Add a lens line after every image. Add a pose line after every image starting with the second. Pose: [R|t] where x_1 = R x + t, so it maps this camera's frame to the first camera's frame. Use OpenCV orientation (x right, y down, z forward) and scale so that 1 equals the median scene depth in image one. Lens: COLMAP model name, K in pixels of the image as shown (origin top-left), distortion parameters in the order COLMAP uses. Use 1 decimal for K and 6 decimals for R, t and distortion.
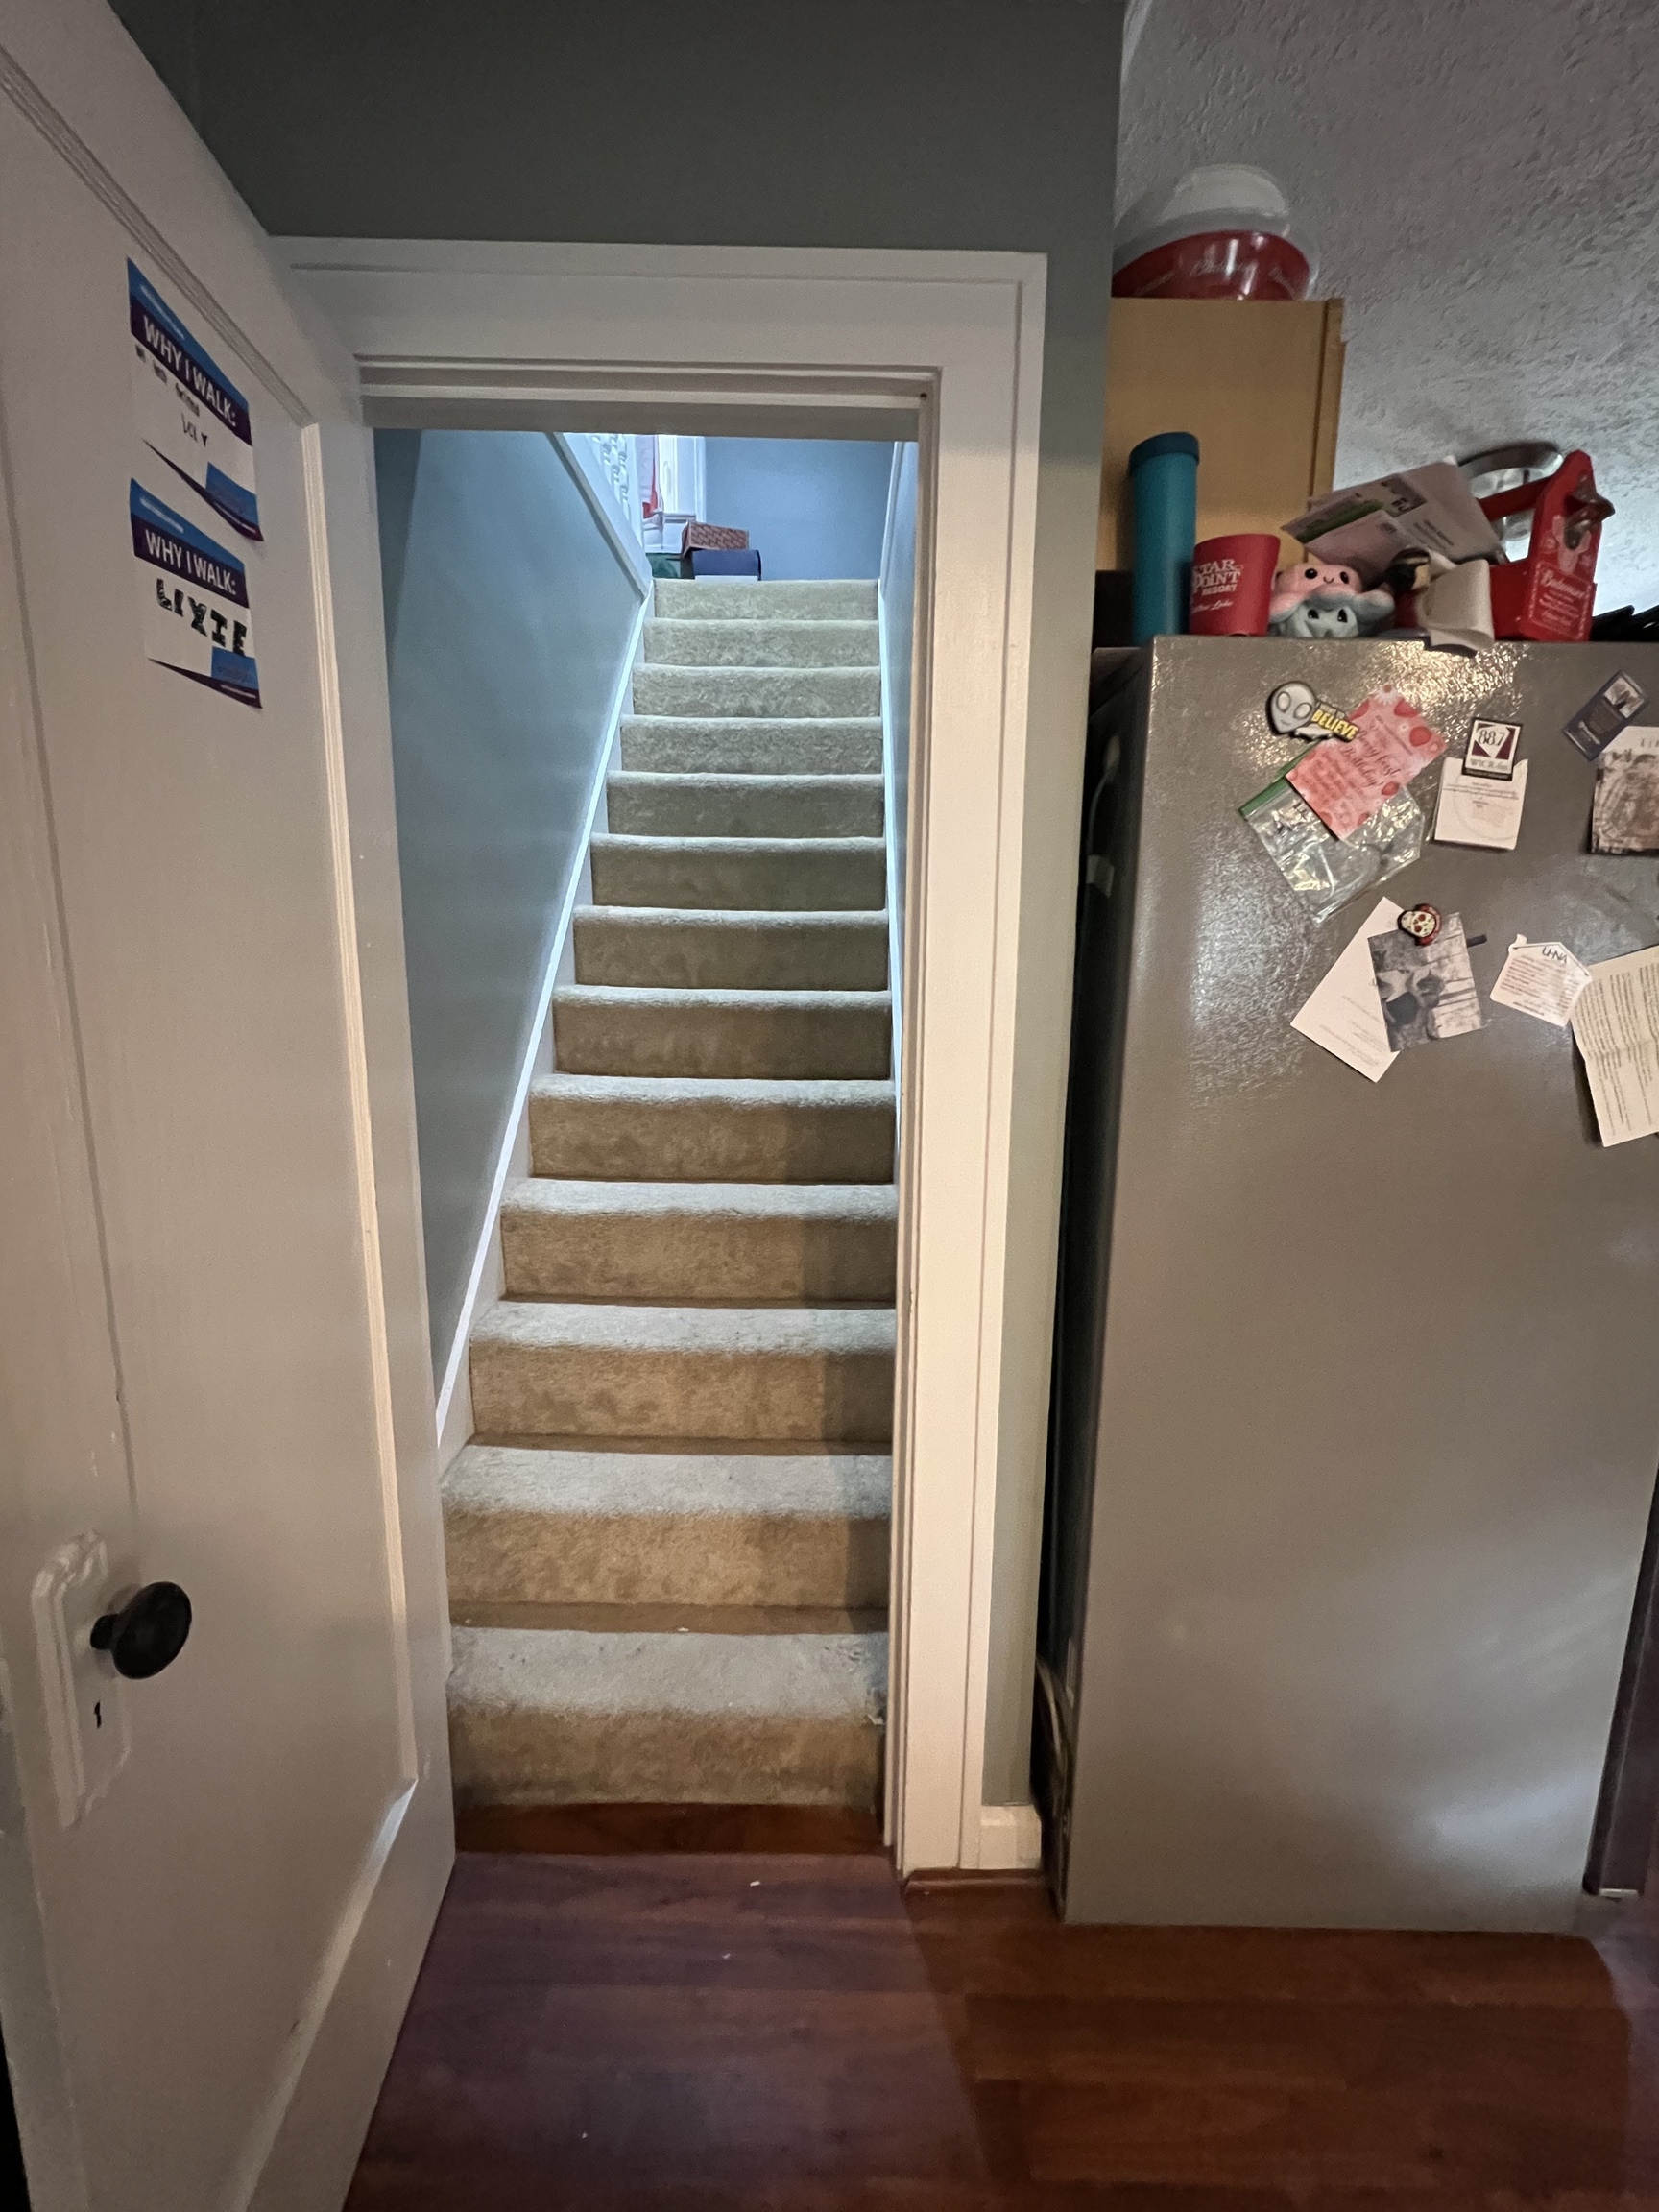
lens RADIAL K [[911.7, 0, 833.3], [0, 911.7, 1109.2], [0, 0, 1]] dist [-0.000437, 0.000216]
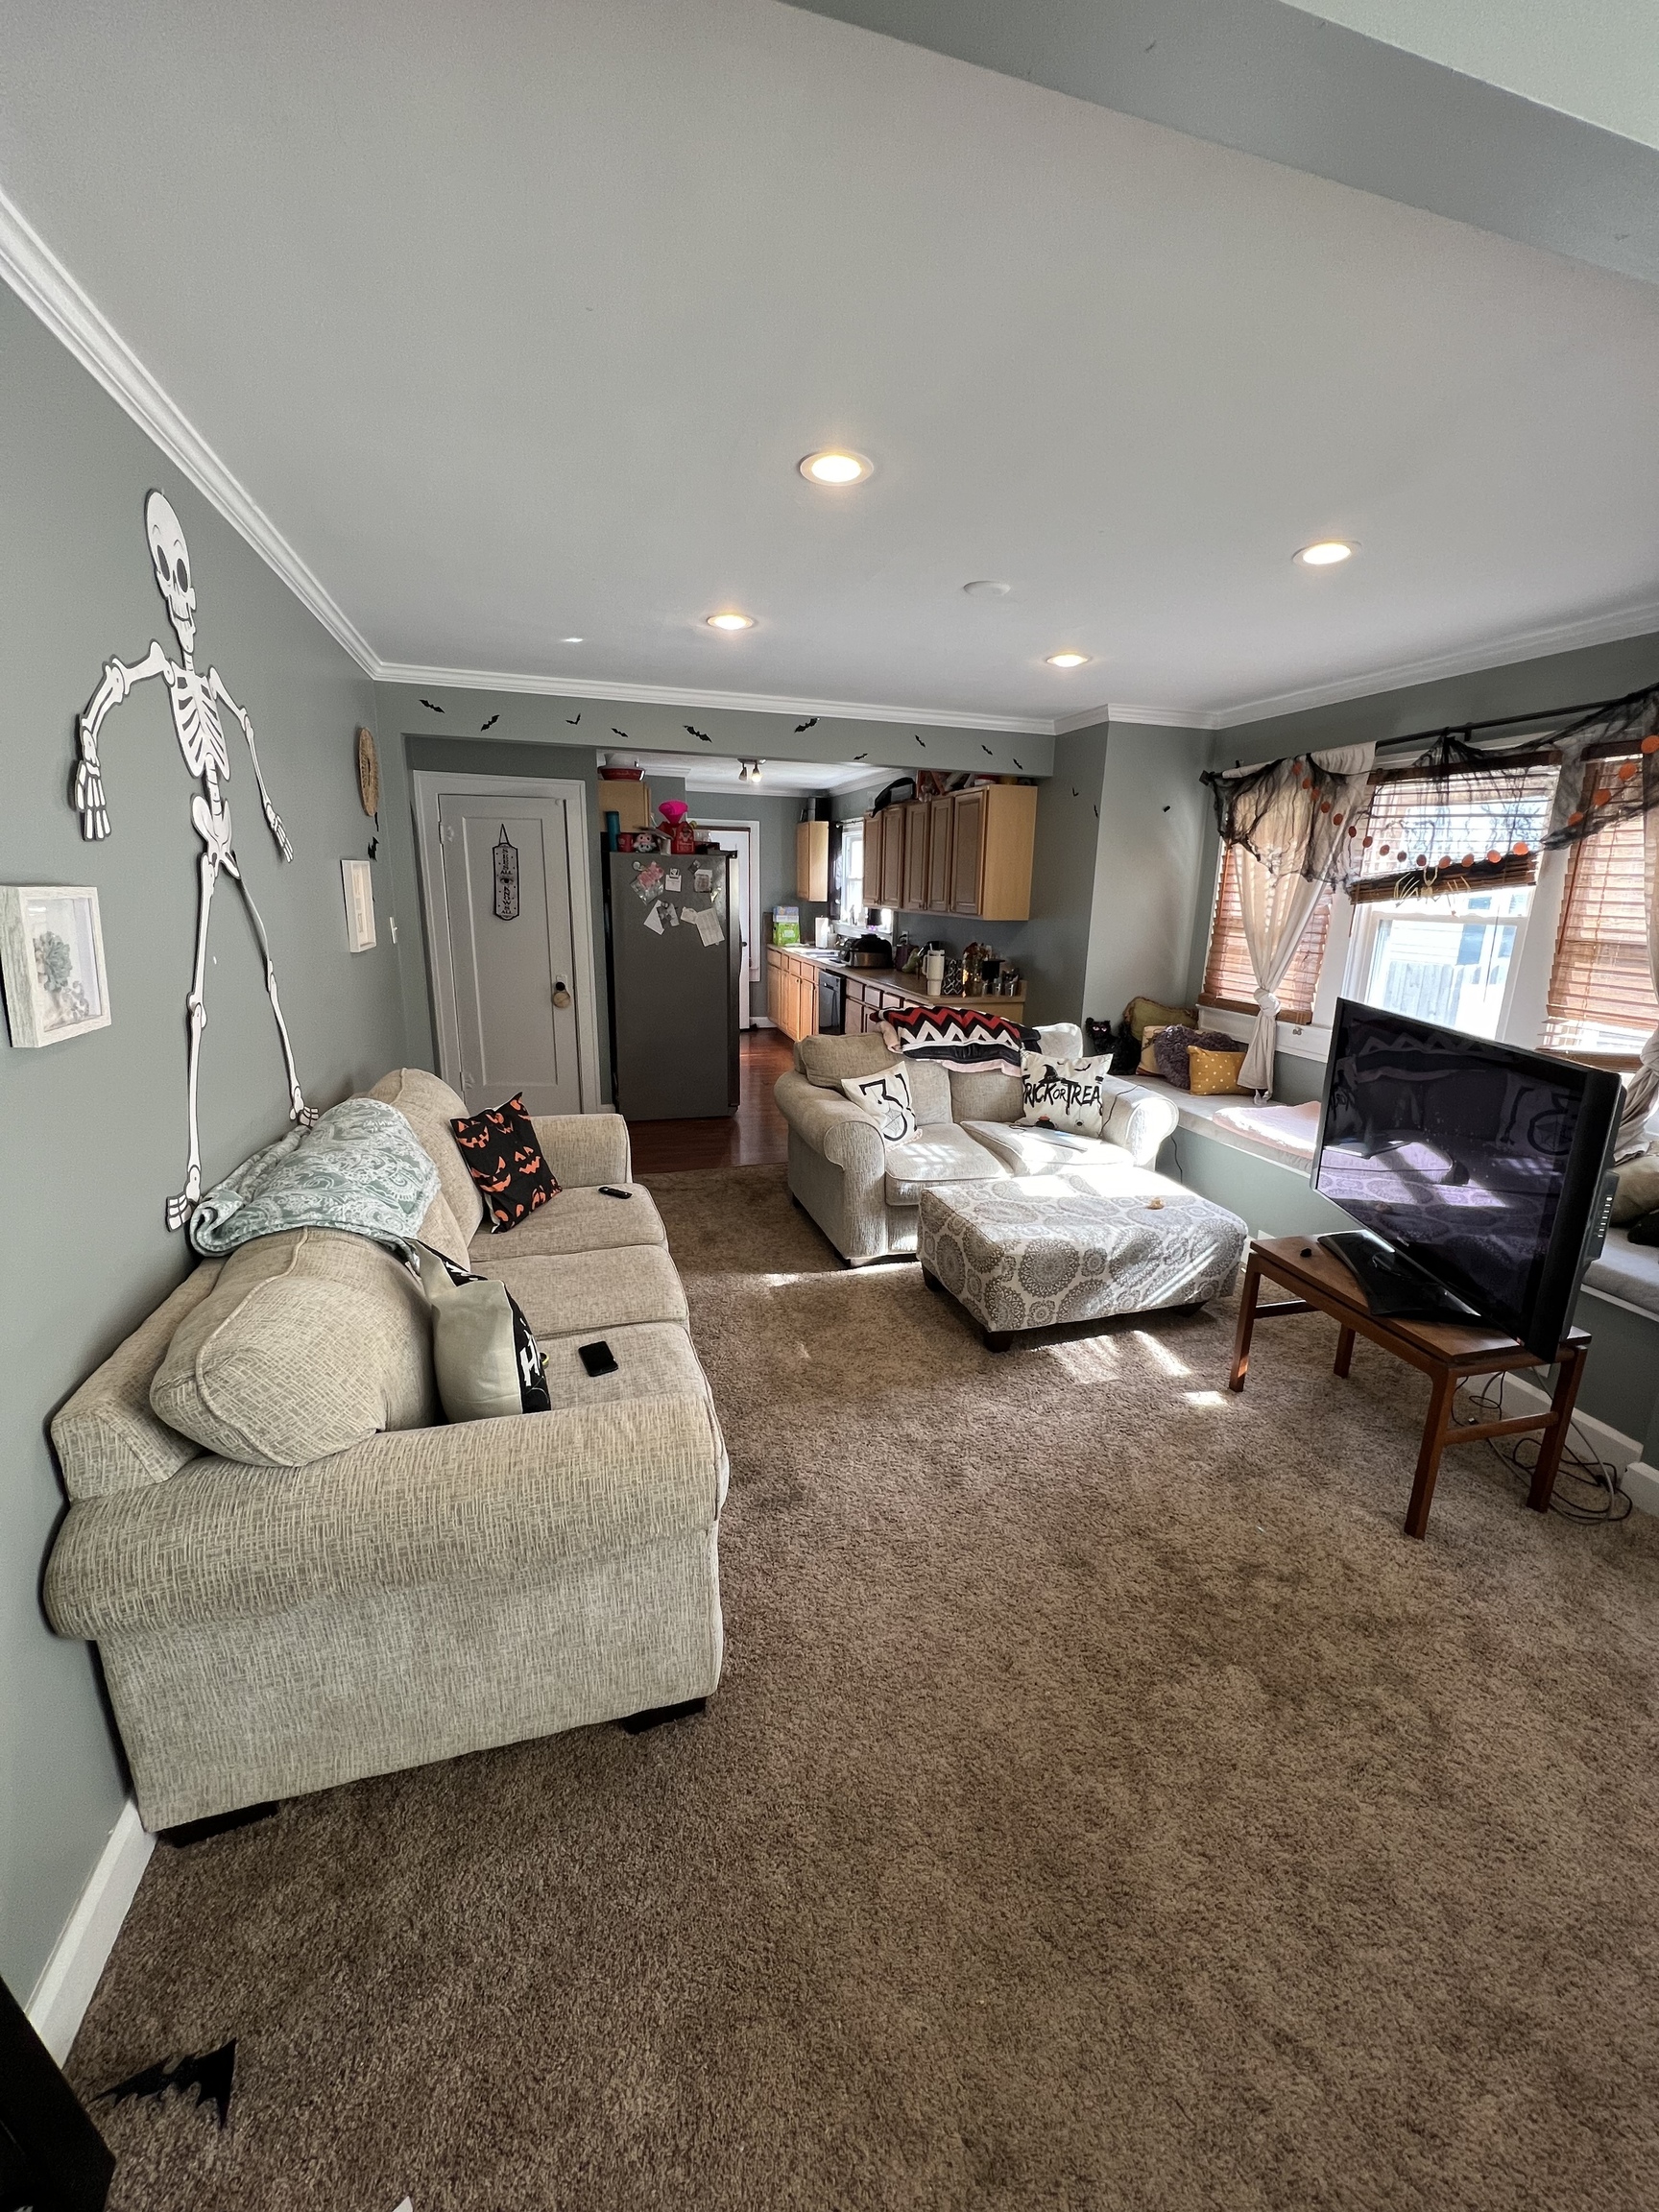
lens RADIAL K [[886.6, 0, 834.7], [0, 886.6, 1103.6], [0, 0, 1]] dist [-0.006082, 0.000887]
pose [[0.953974, -0.066895, 0.292335, -0.021666], [0.040399, 0.994585, 0.095755, 0.511341], [-0.297157, -0.079538, 0.951510, -4.436794]]
